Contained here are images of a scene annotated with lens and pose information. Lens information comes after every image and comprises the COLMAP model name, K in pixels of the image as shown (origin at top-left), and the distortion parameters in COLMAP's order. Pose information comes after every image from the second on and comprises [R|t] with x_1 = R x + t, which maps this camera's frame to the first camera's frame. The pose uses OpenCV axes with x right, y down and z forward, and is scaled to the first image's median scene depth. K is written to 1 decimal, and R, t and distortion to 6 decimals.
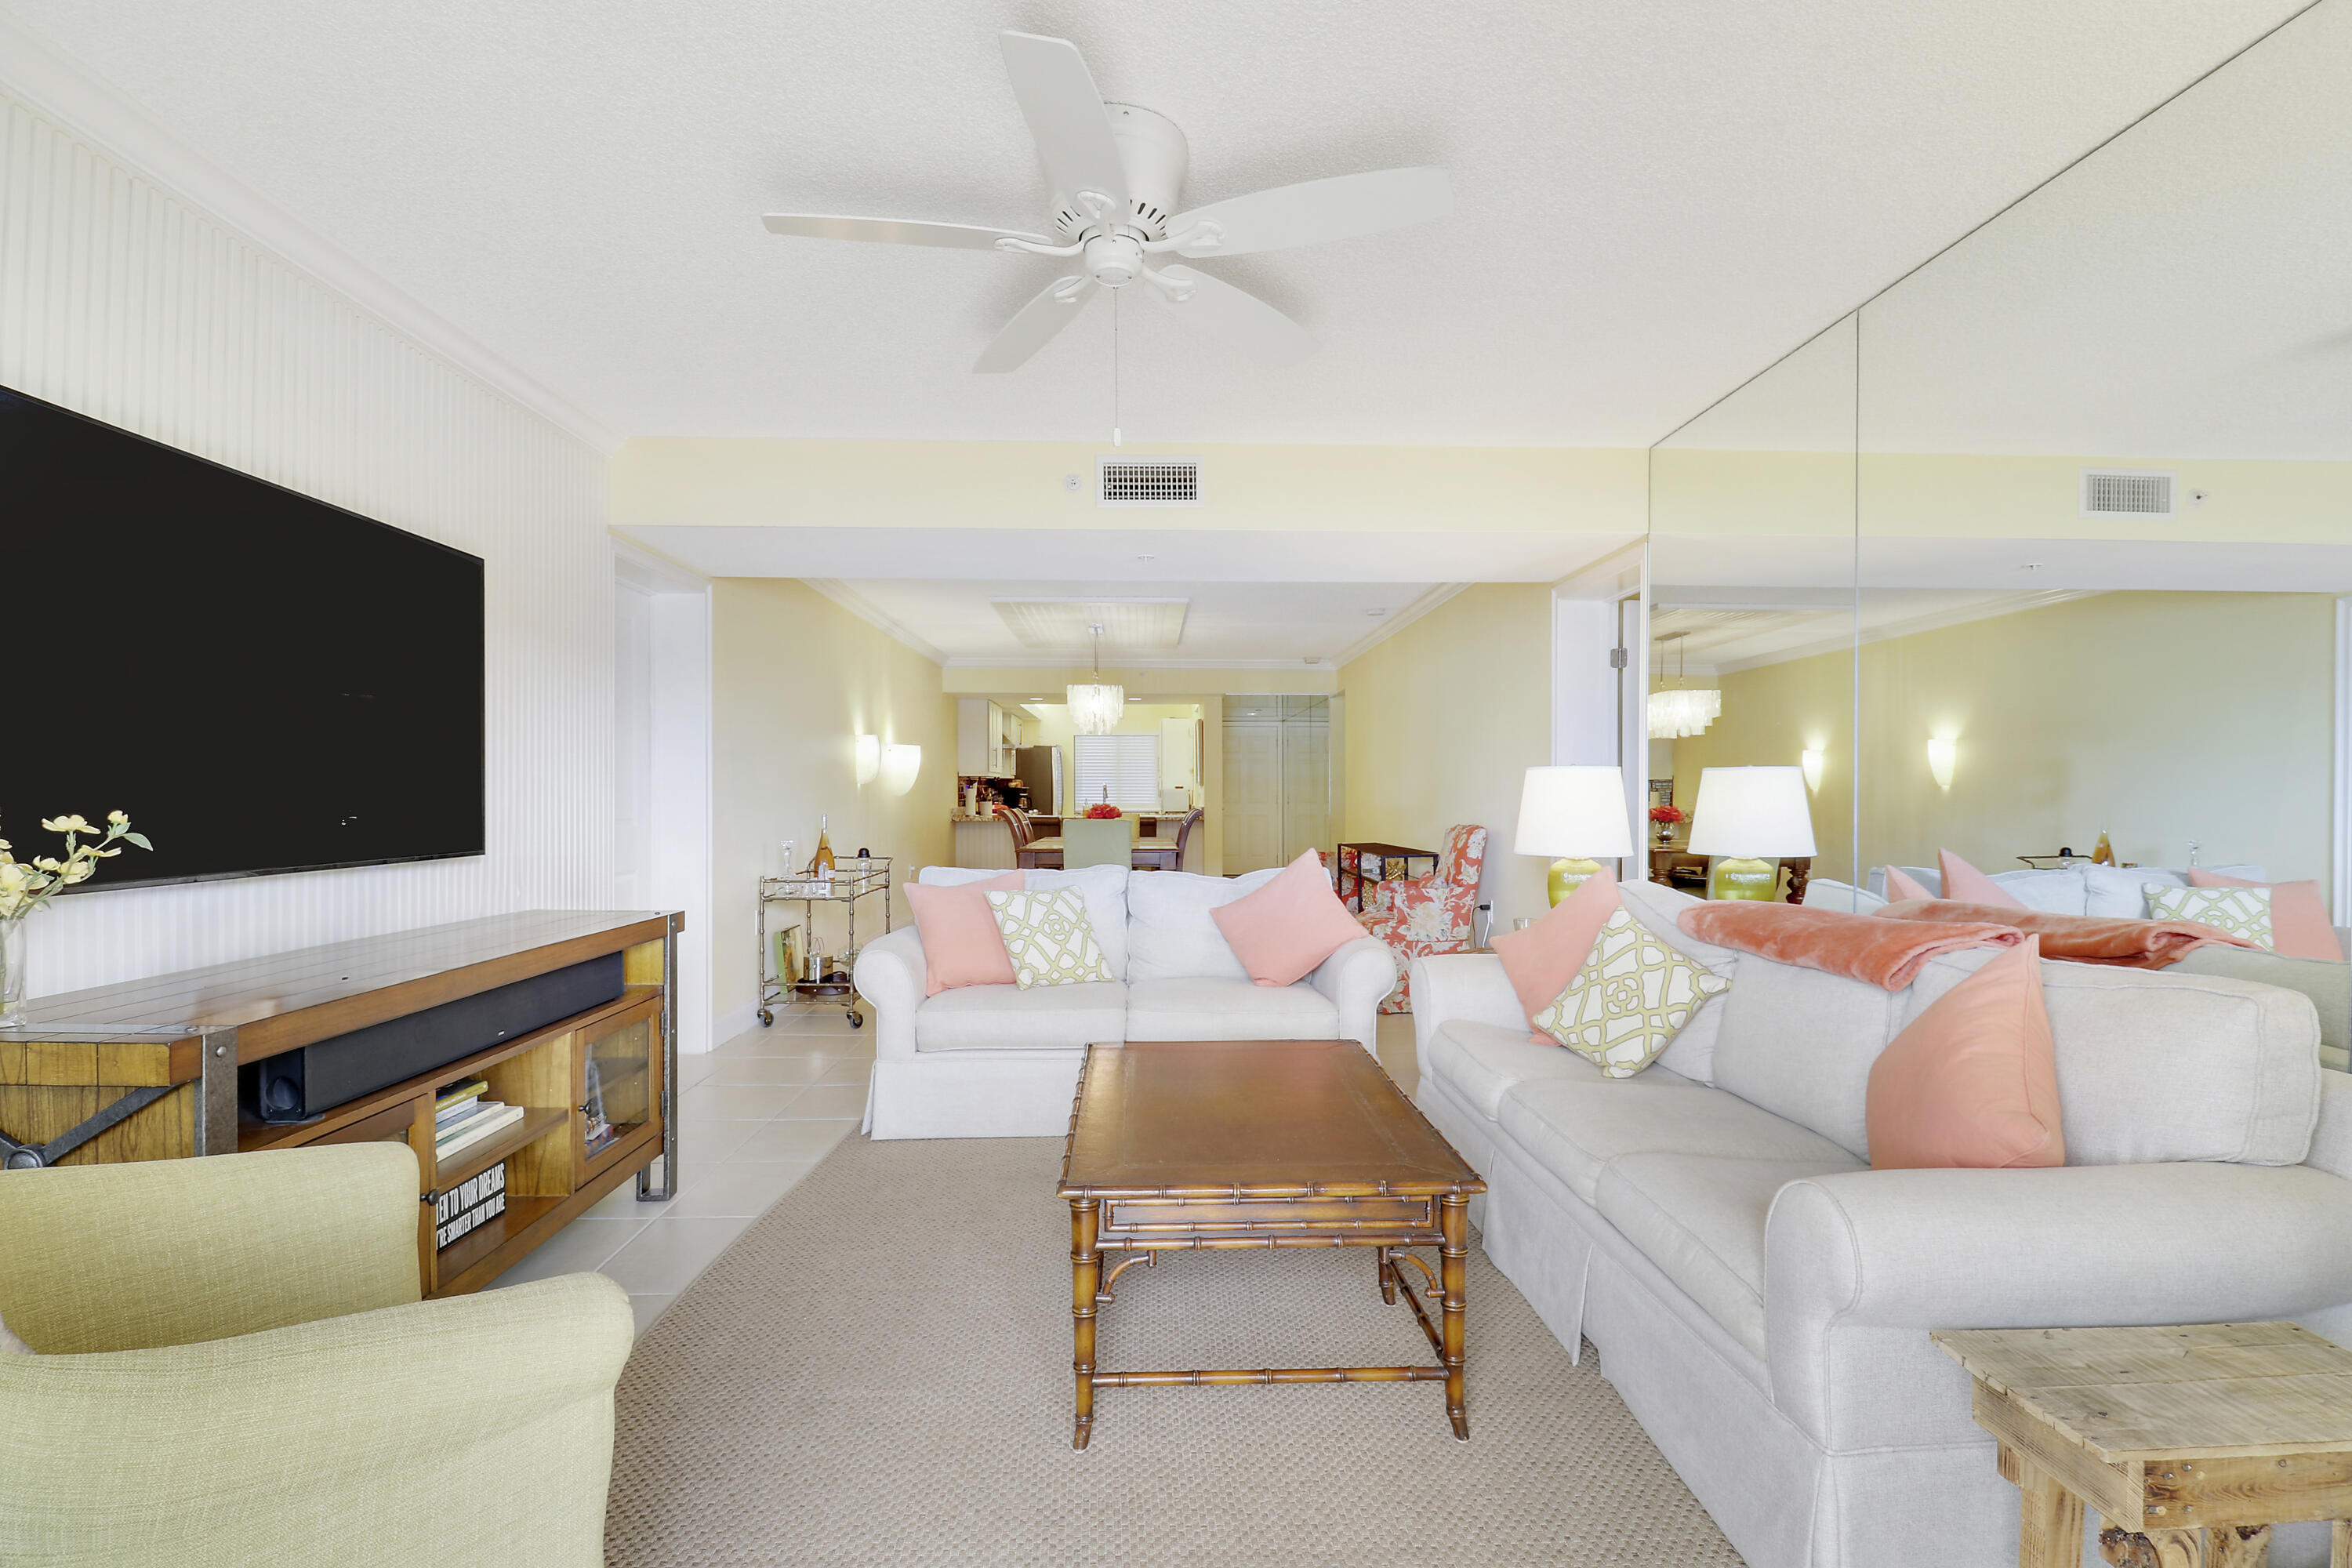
lens RADIAL K [[1086.7, 0, 1176.9], [0, 1086.7, 791.3], [0, 0, 1]] dist [-0.019379, -0.006781]
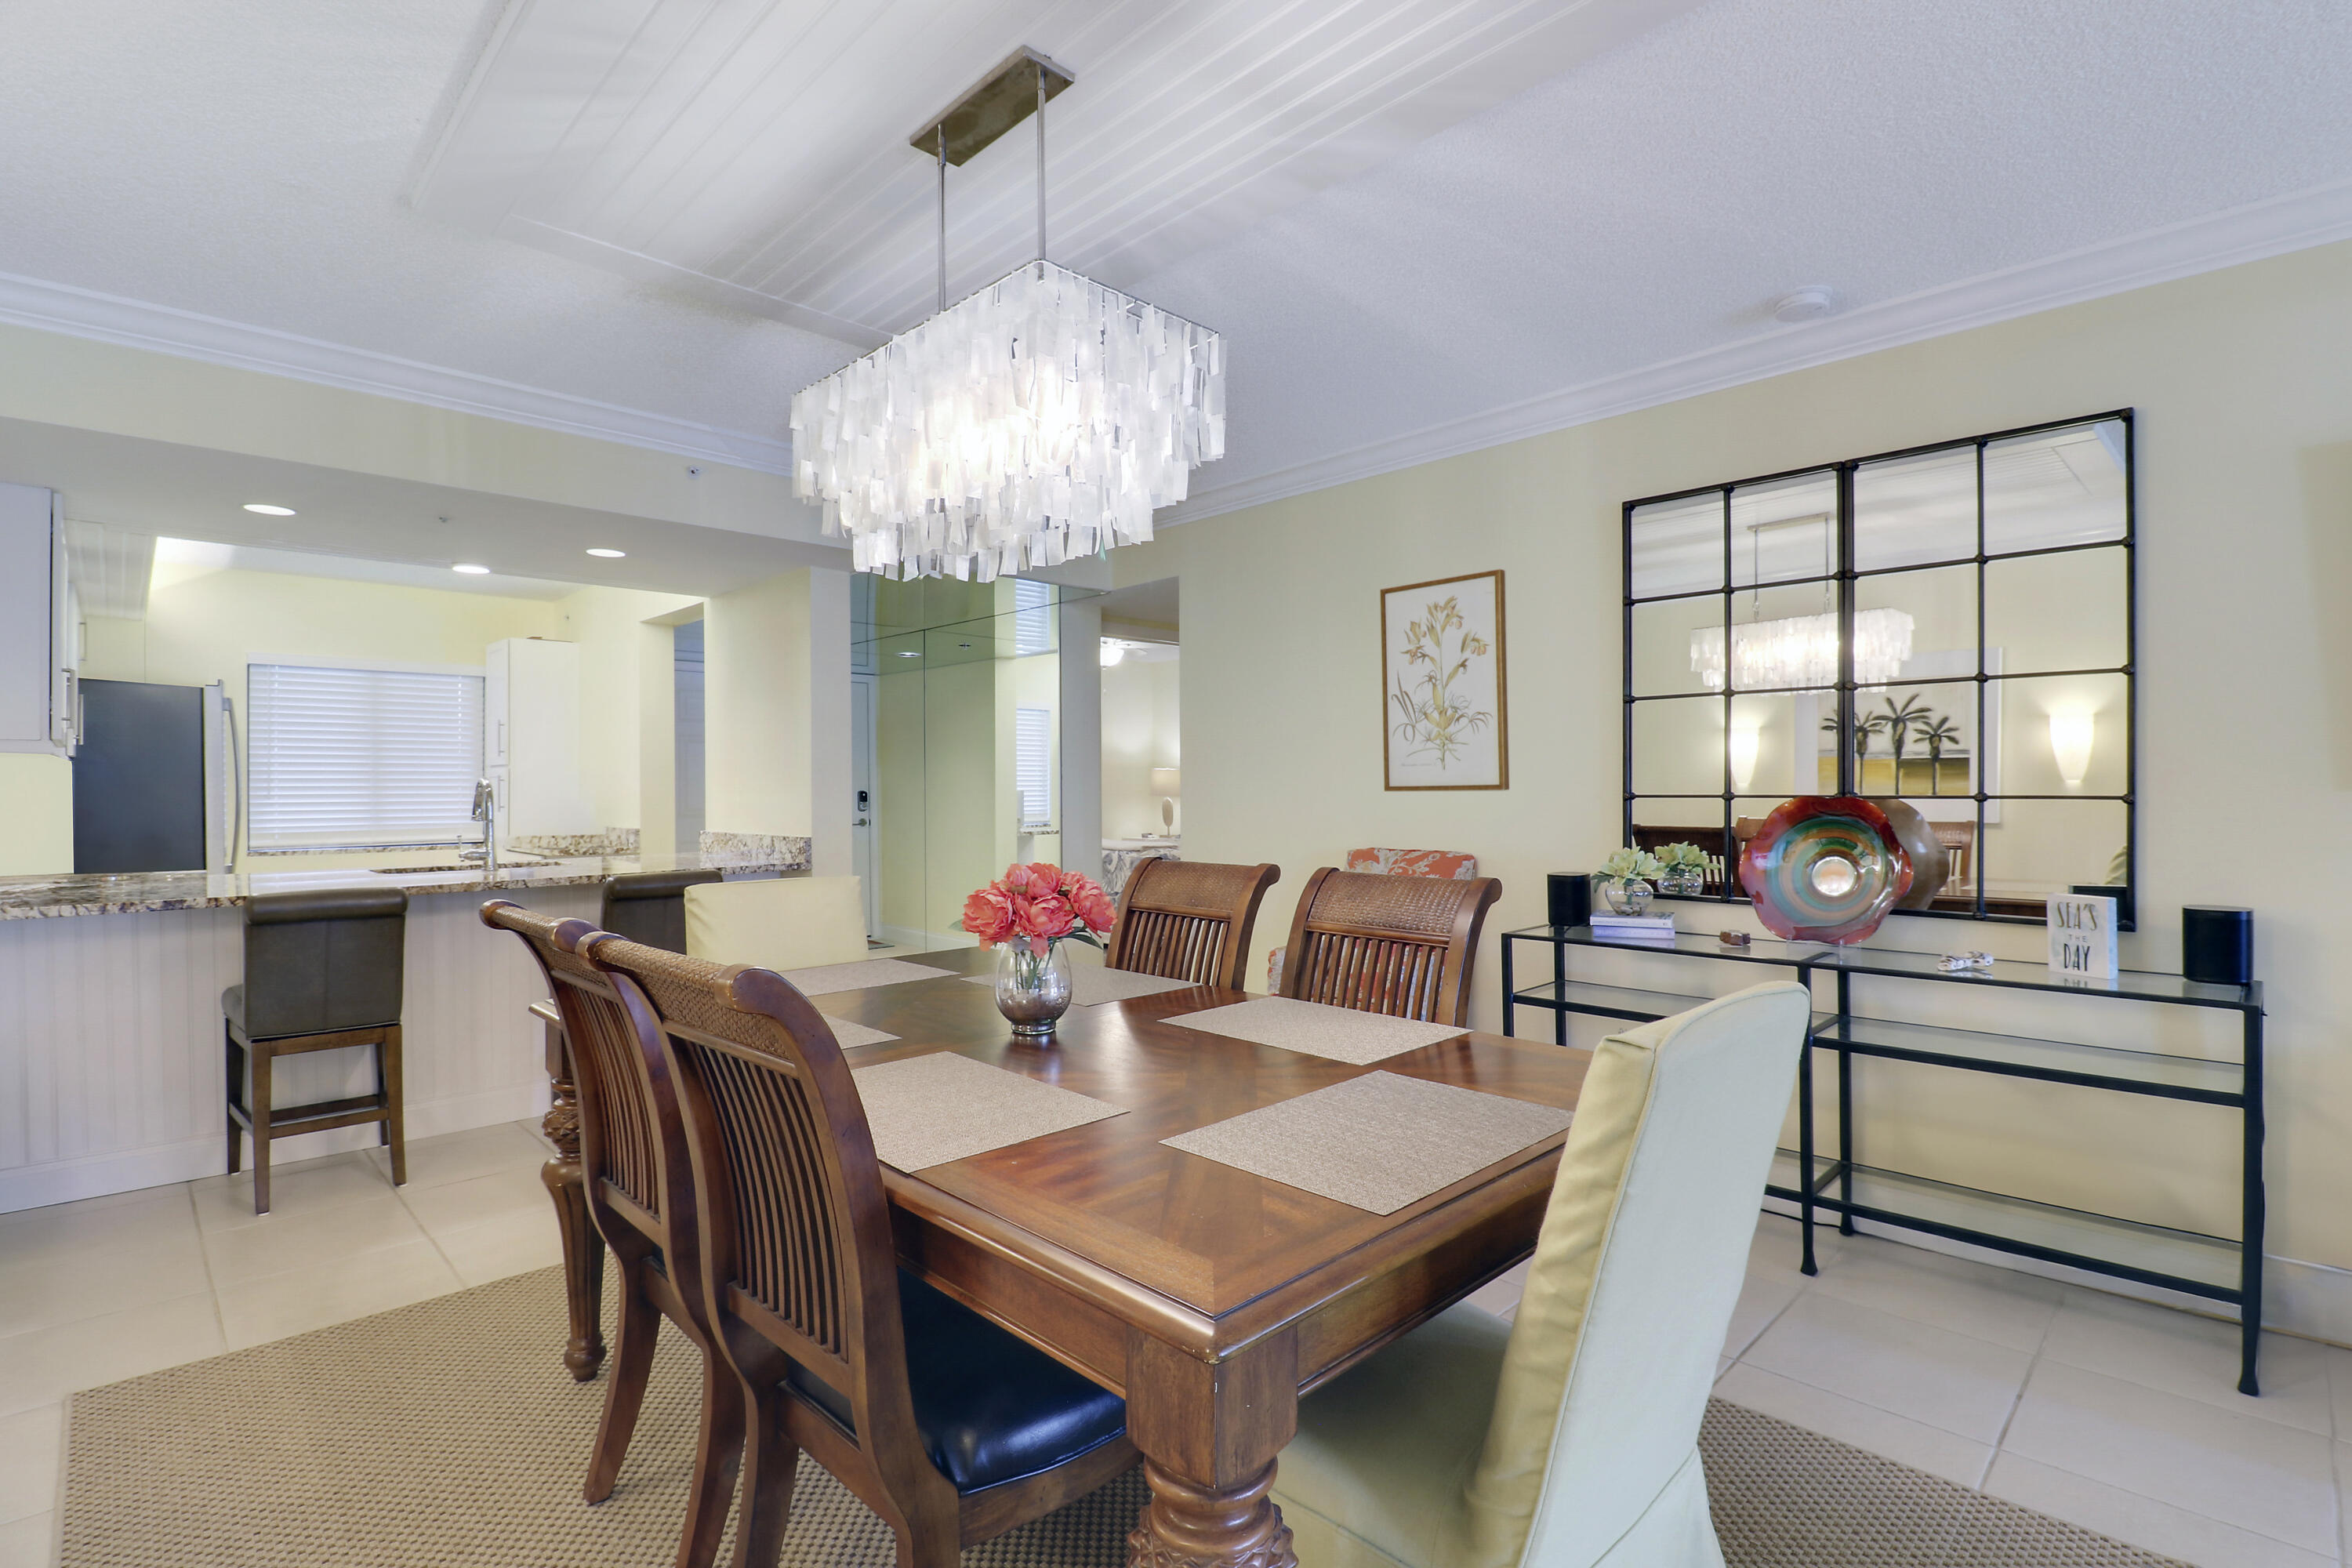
lens RADIAL K [[1086.7, 0, 1179.2], [0, 1086.7, 781.1], [0, 0, 1]] dist [-0.019379, -0.006781]
pose [[0.728553, -0.000701, 0.684989, -0.436608], [0.005407, 0.999974, -0.004727, -0.011574], [-0.684968, 0.007148, 0.728538, 1.729675]]
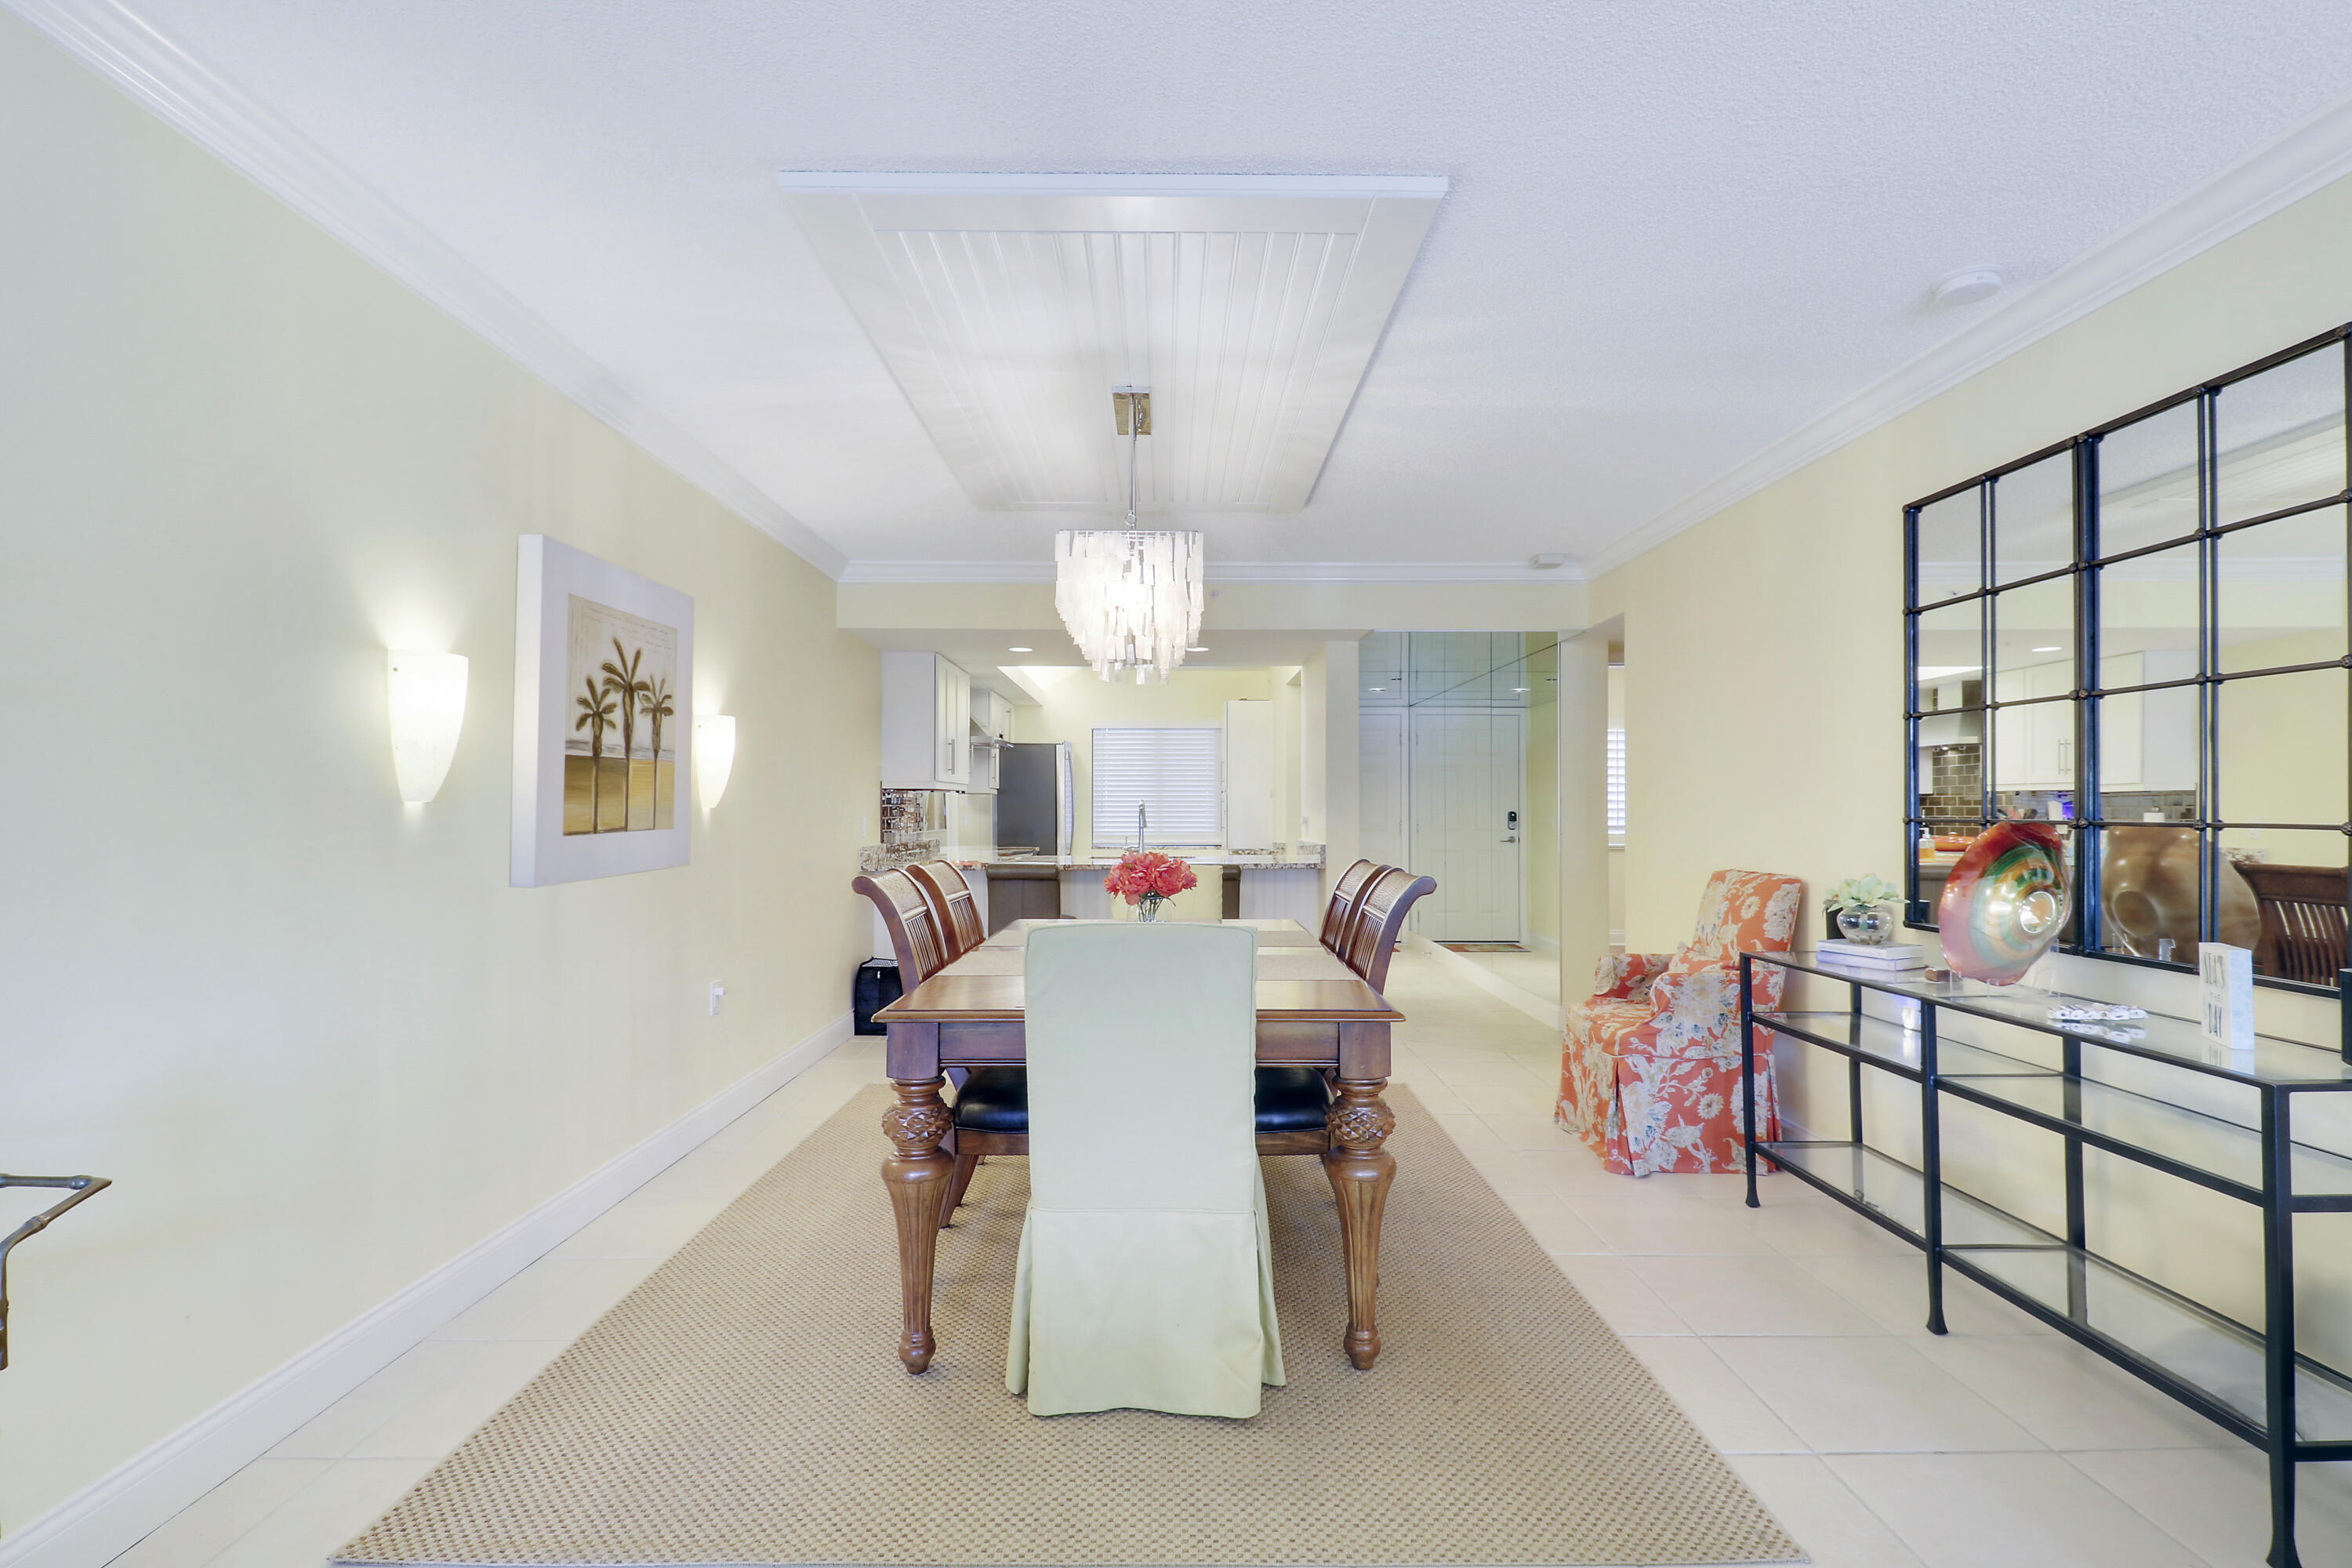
lens RADIAL K [[1086.7, 0, 1179.4], [0, 1086.7, 787.6], [0, 0, 1]] dist [-0.019379, -0.006781]
pose [[0.999757, 0.001291, -0.022010, -0.102179], [-0.001738, 0.999792, -0.020311, -0.008173], [0.021979, 0.020344, 0.999551, 1.290632]]
